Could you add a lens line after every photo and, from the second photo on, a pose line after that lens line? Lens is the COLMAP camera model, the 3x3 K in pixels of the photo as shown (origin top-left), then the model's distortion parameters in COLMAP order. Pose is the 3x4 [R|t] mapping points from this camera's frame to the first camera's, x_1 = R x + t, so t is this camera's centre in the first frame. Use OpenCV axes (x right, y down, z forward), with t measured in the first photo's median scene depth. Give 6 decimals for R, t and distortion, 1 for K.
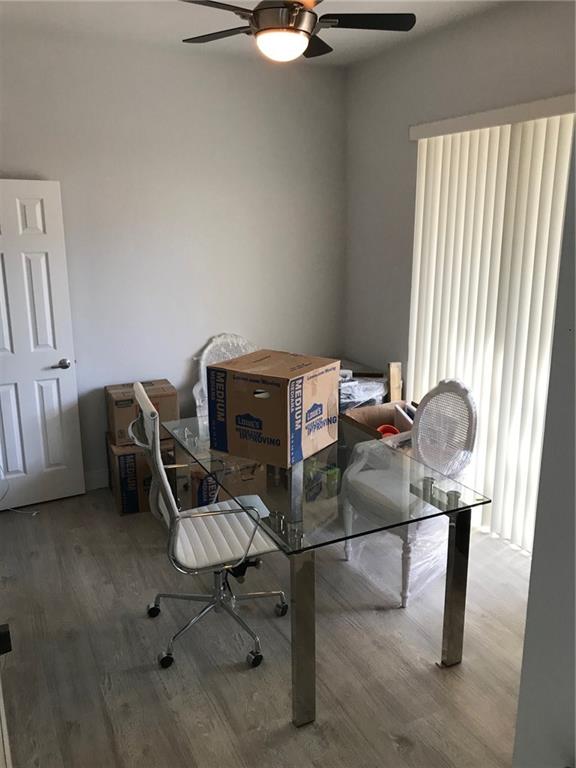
lens RADIAL K [[612.1, 0, 290.3], [0, 612.1, 366.1], [0, 0, 1]] dist [0.006467, -0.029990]
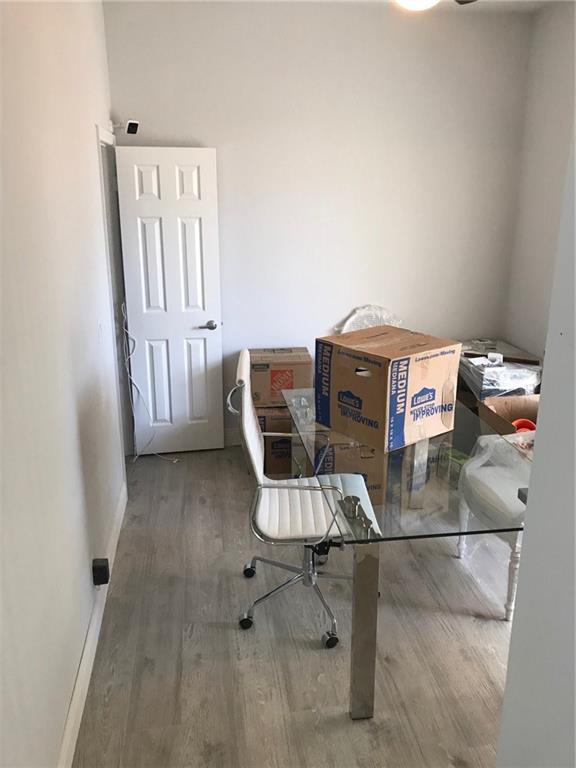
lens RADIAL K [[612.1, 0, 290.3], [0, 612.1, 366.1], [0, 0, 1]] dist [0.006467, -0.029990]
pose [[0.949424, 0.092351, -0.300110, 0.122631], [-0.077164, 0.995083, 0.062095, -0.013333], [0.304369, -0.035796, 0.951881, 0.055474]]
